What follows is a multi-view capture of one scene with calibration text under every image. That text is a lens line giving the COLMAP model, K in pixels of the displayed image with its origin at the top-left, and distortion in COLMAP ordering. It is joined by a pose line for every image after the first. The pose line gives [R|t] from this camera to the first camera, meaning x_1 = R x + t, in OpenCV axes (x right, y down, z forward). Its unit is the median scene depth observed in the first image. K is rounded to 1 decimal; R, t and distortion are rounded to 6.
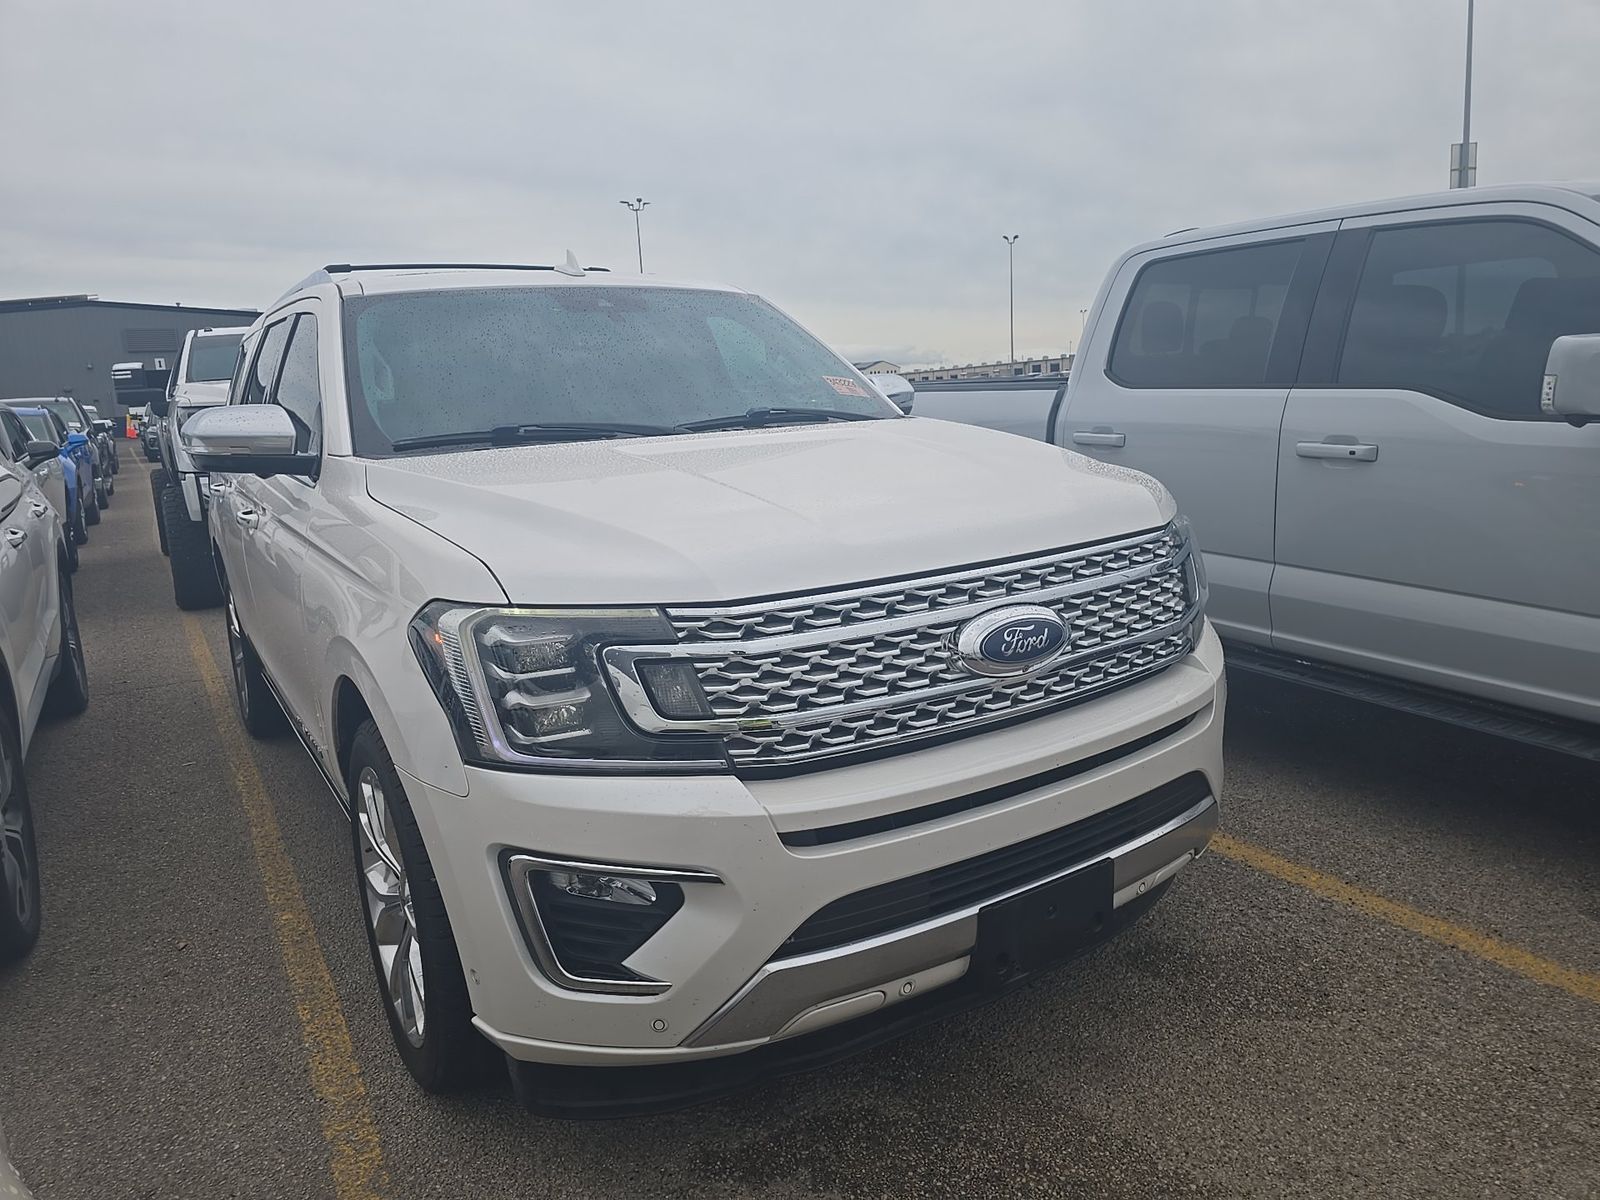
lens RADIAL K [[1080.7, 0, 808.4], [0, 1080.7, 601.9], [0, 0, 1]] dist [0.025831, -0.006775]
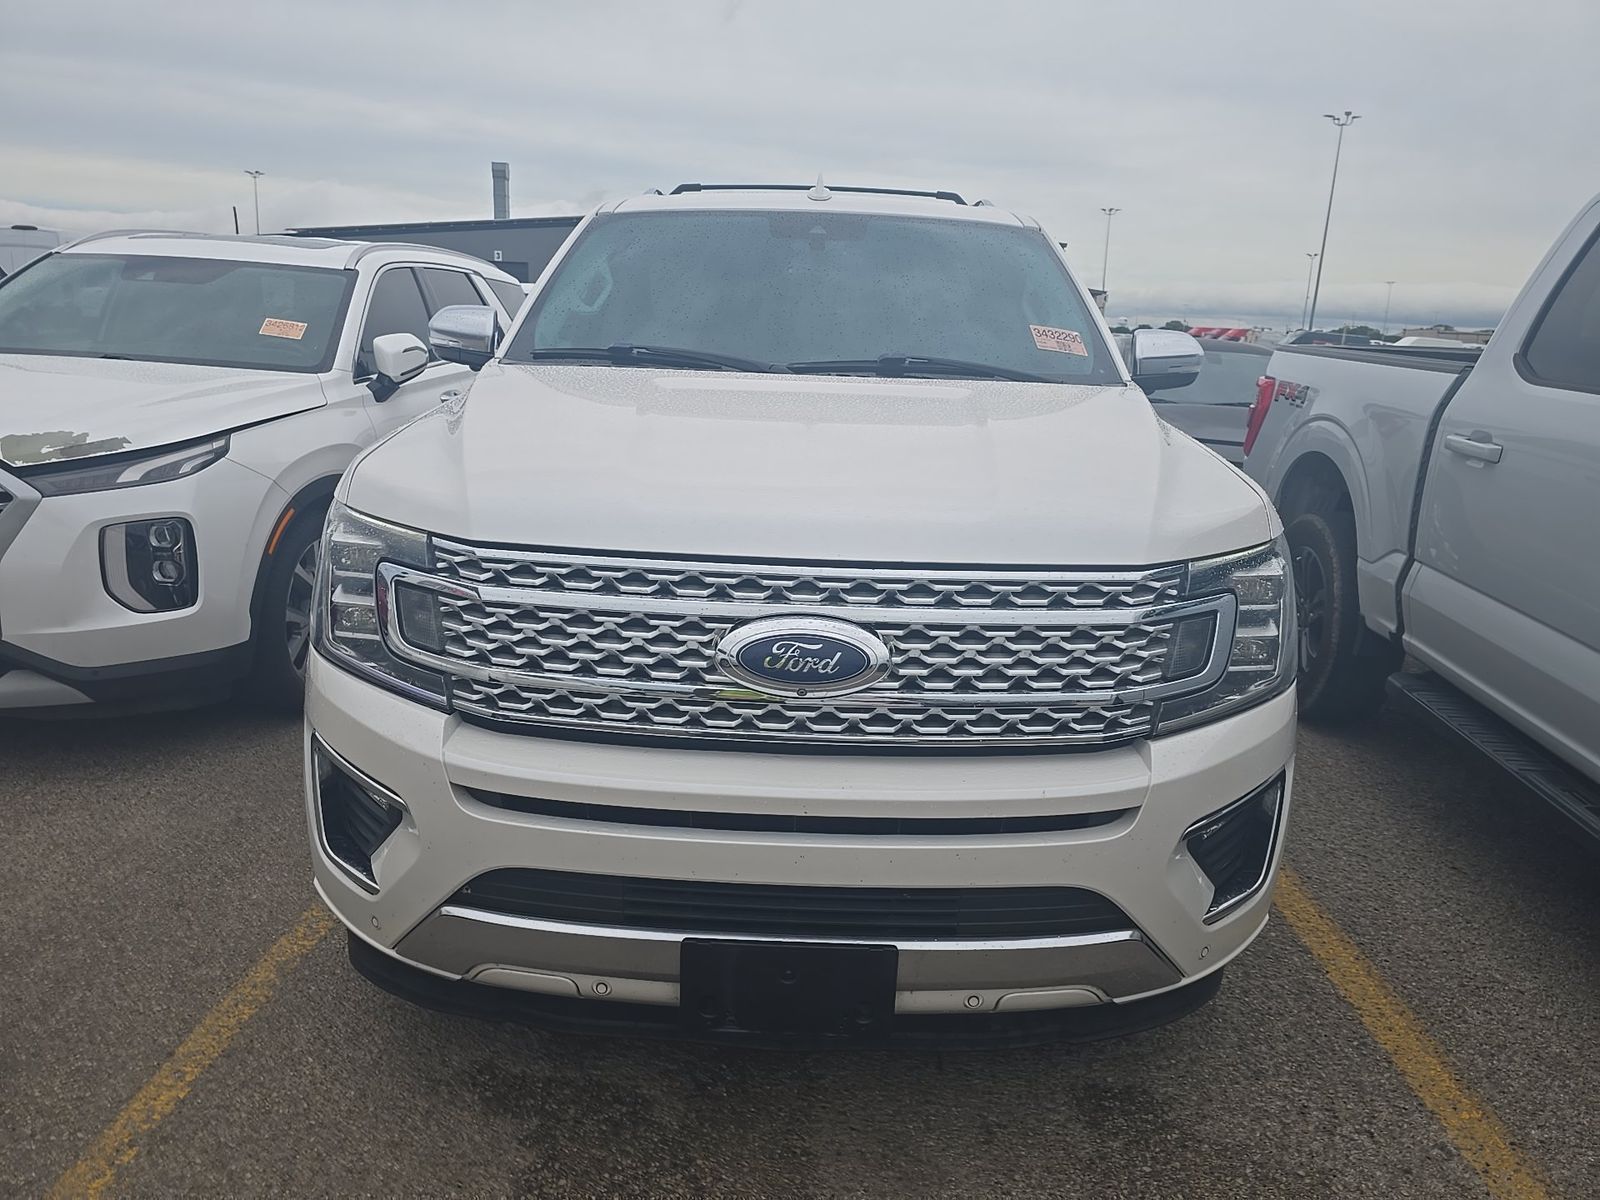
lens RADIAL K [[1080.7, 0, 800.1], [0, 1080.7, 603.4], [0, 0, 1]] dist [0.025831, -0.006775]
pose [[0.830100, 0.219579, -0.512560, 0.613427], [-0.185366, 0.975591, 0.117737, -0.104251], [0.525902, -0.002722, 0.850541, 0.284713]]
